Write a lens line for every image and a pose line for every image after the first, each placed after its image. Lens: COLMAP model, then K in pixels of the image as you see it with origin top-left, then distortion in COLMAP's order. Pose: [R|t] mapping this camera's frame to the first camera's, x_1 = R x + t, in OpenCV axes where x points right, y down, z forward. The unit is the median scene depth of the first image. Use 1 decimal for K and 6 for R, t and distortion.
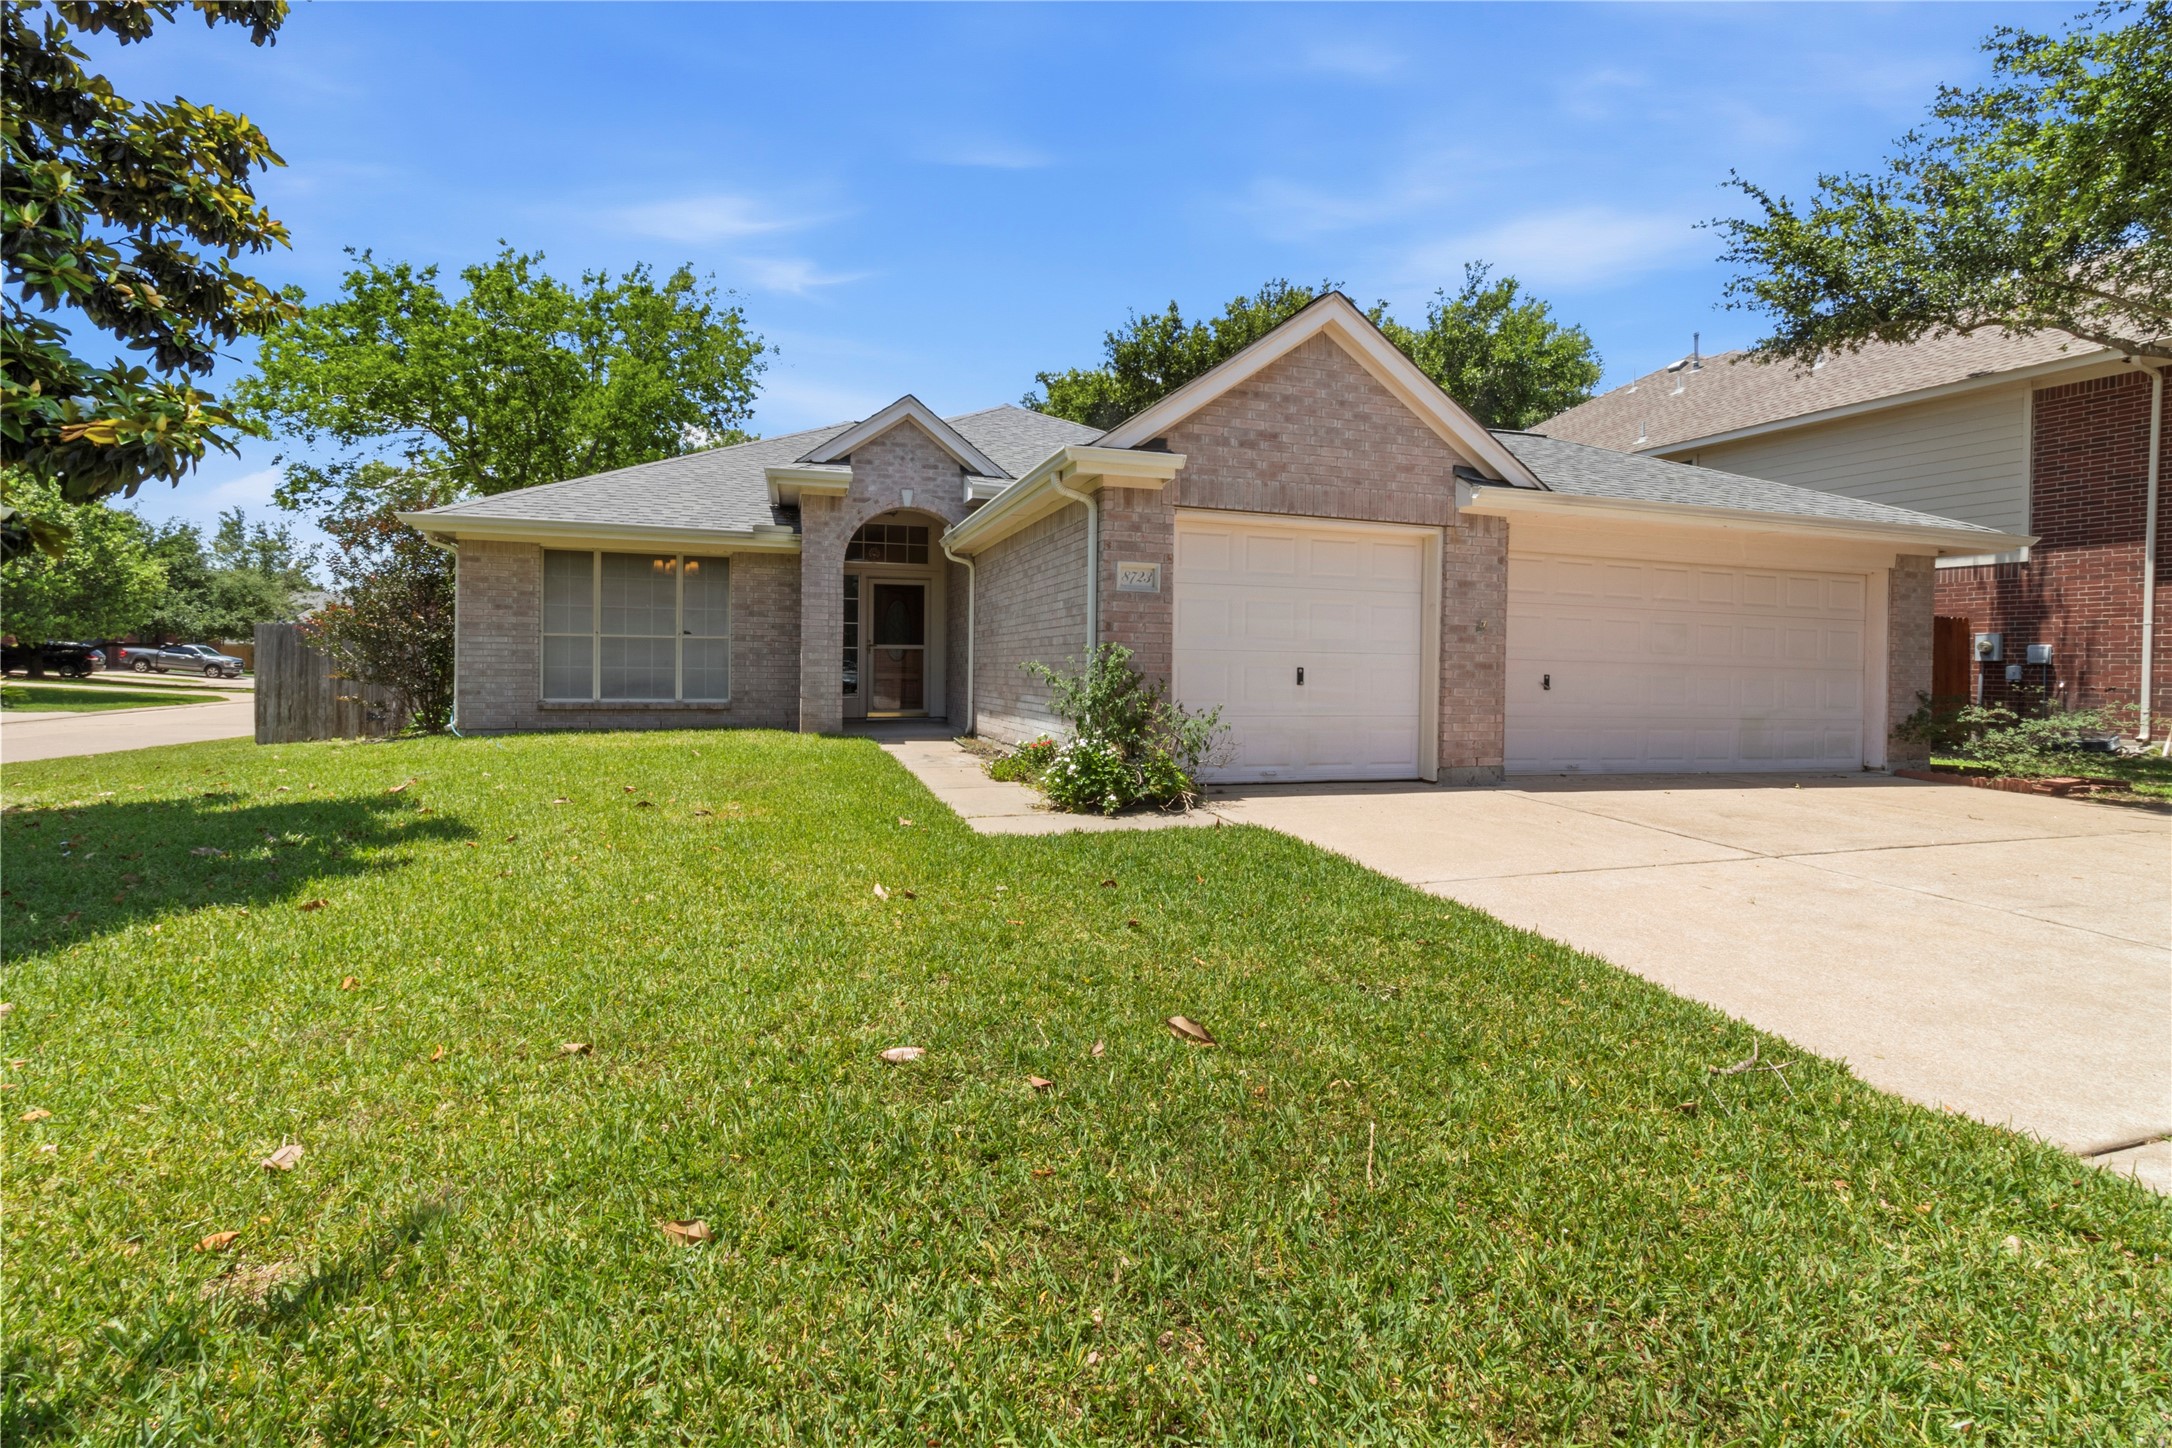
lens RADIAL K [[997.4, 0, 1083.9], [0, 997.4, 695.7], [0, 0, 1]] dist [0.000074, 0.004936]
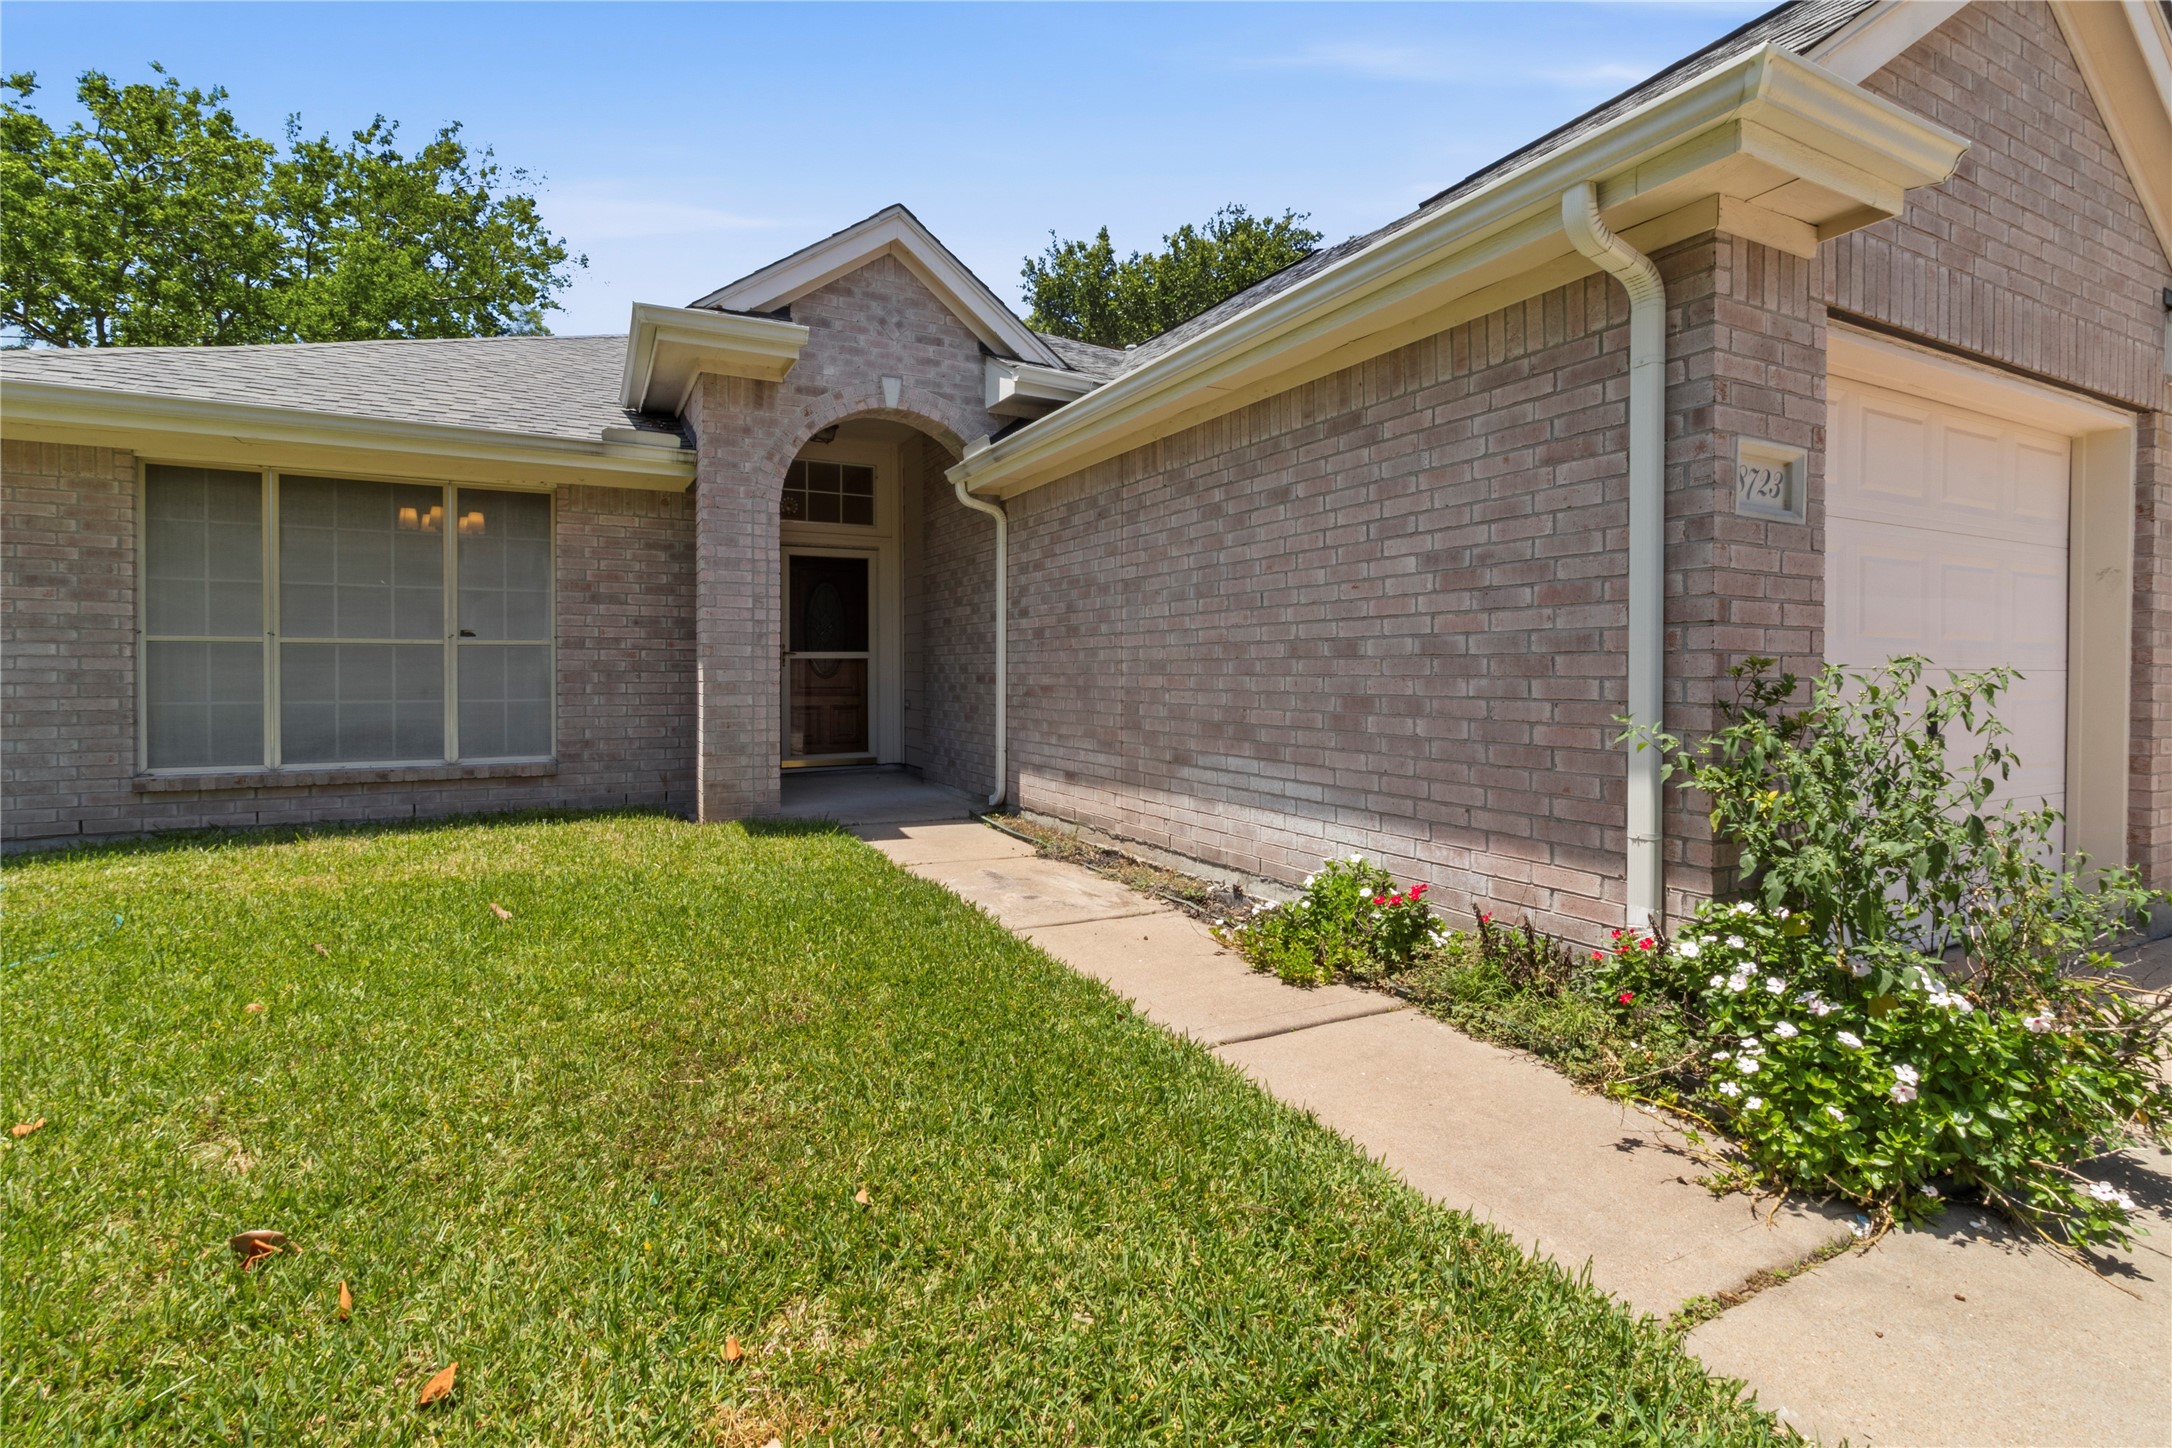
lens RADIAL K [[1014.7, 0, 1082.0], [0, 1014.7, 695.0], [0, 0, 1]] dist [0.004334, 0.001307]
pose [[0.985014, -0.013386, 0.171956, -0.169293], [0.013892, 0.999902, -0.001743, -0.024884], [-0.171916, 0.004105, 0.985103, 0.411996]]
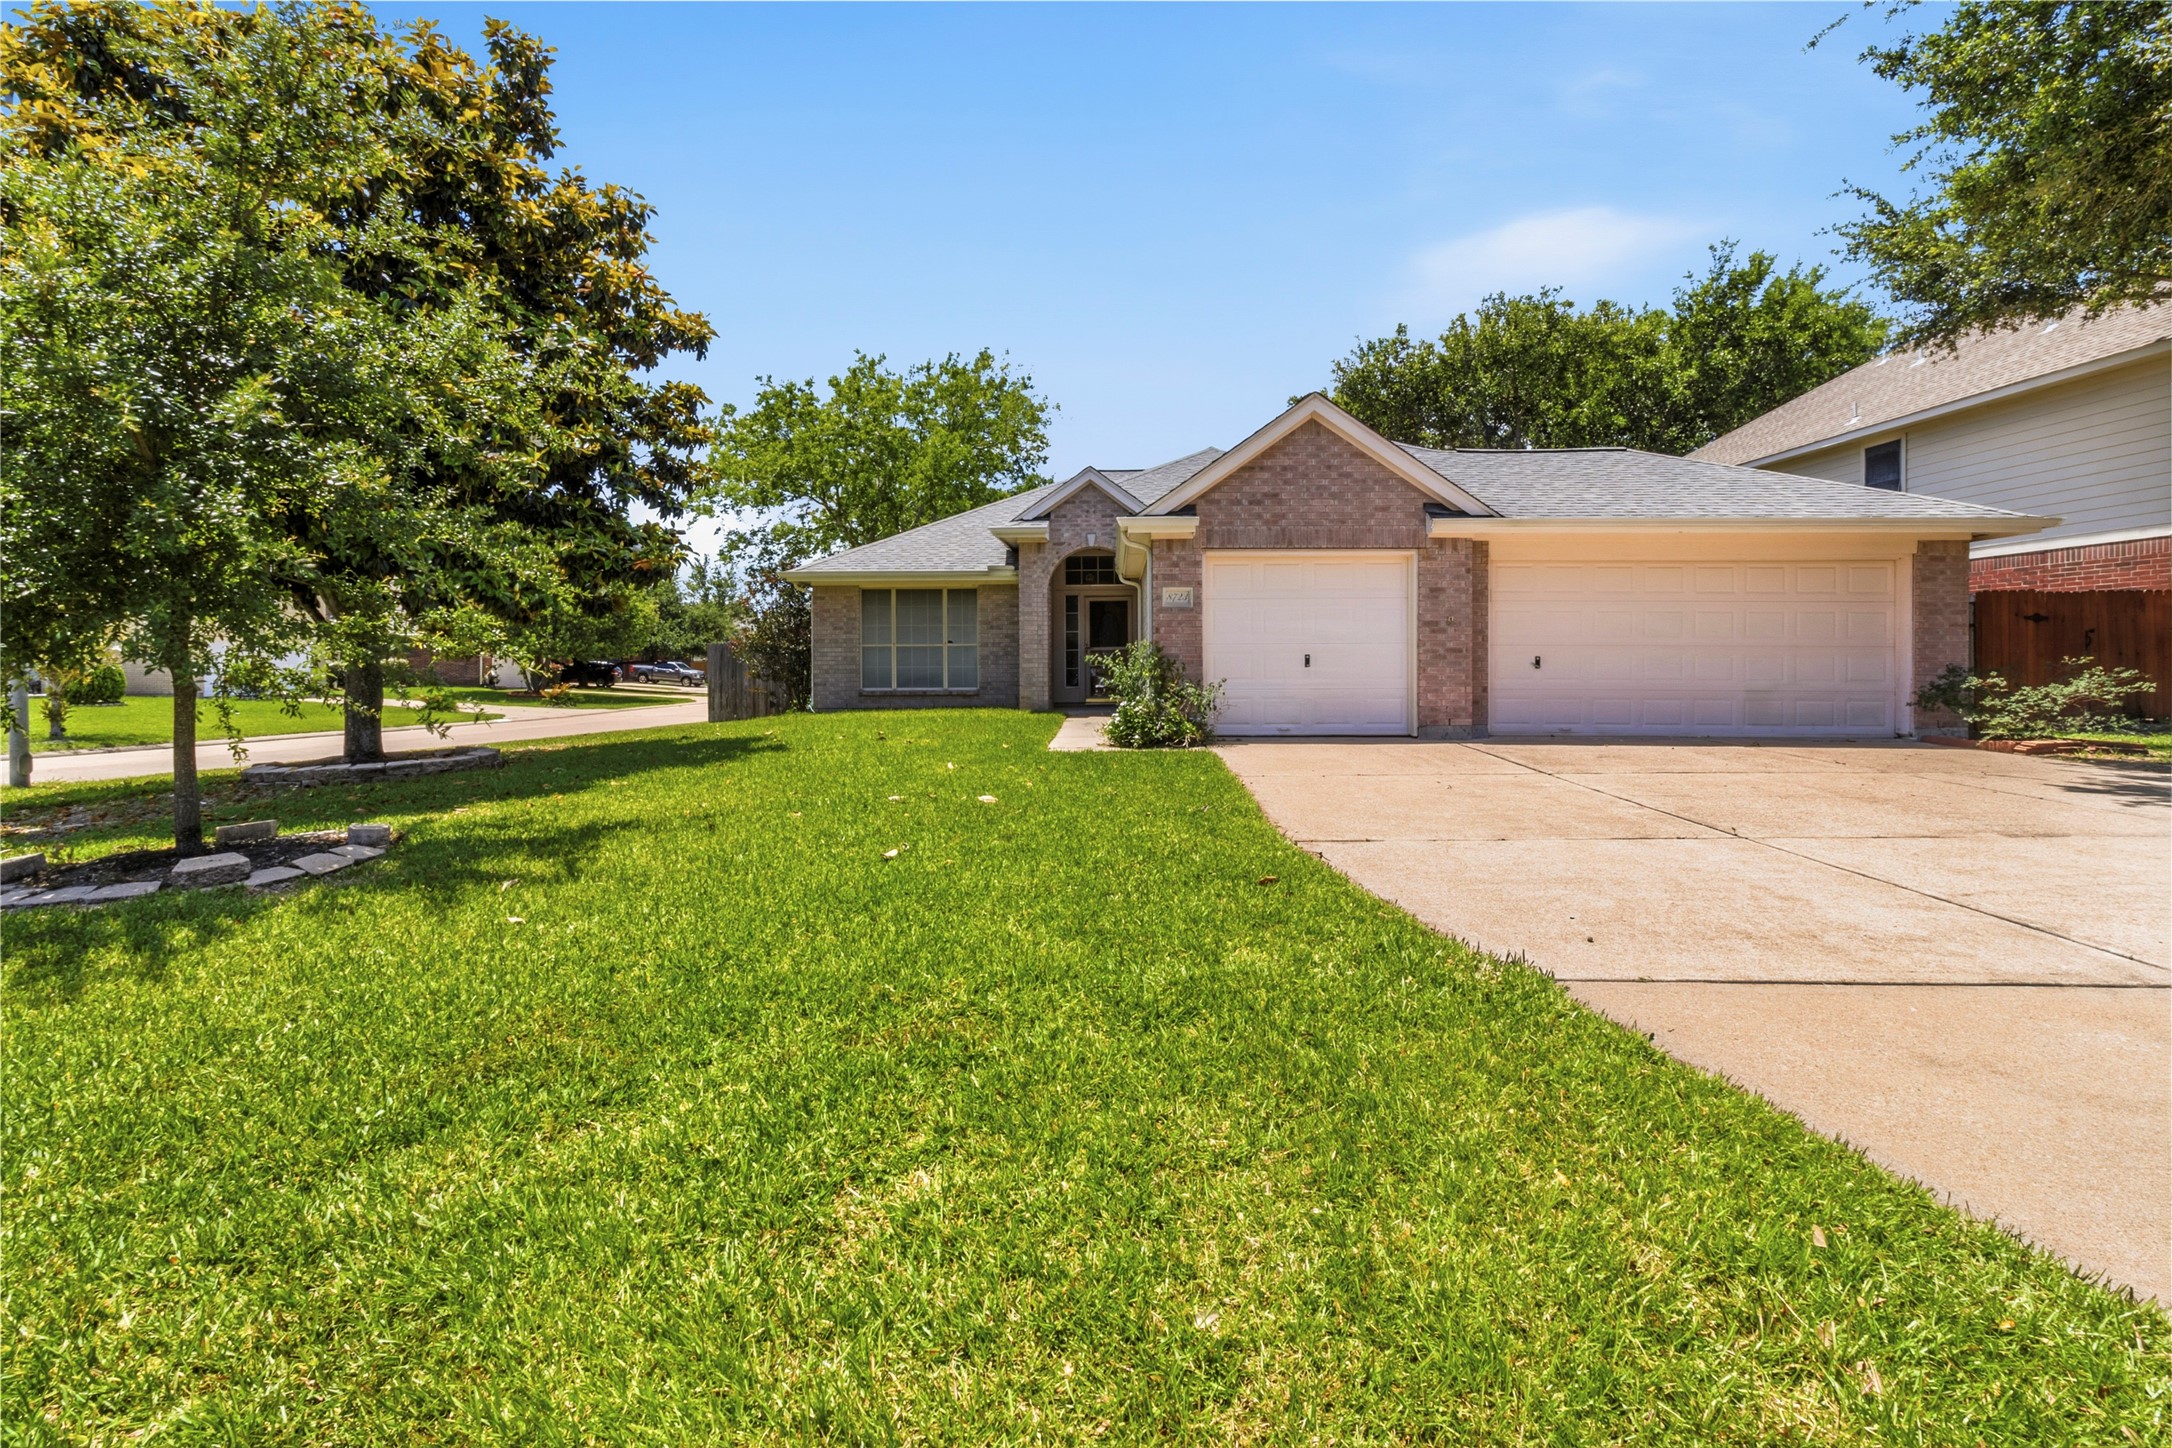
lens RADIAL K [[980.1, 0, 1086.0], [0, 980.1, 724.0], [0, 0, 1]] dist [0.016865, 0.000116]
pose [[0.945709, 0.000690, -0.325014, 0.255027], [0.007630, 0.999675, 0.024324, 0.023503], [0.324925, -0.025483, 0.945396, -0.292621]]
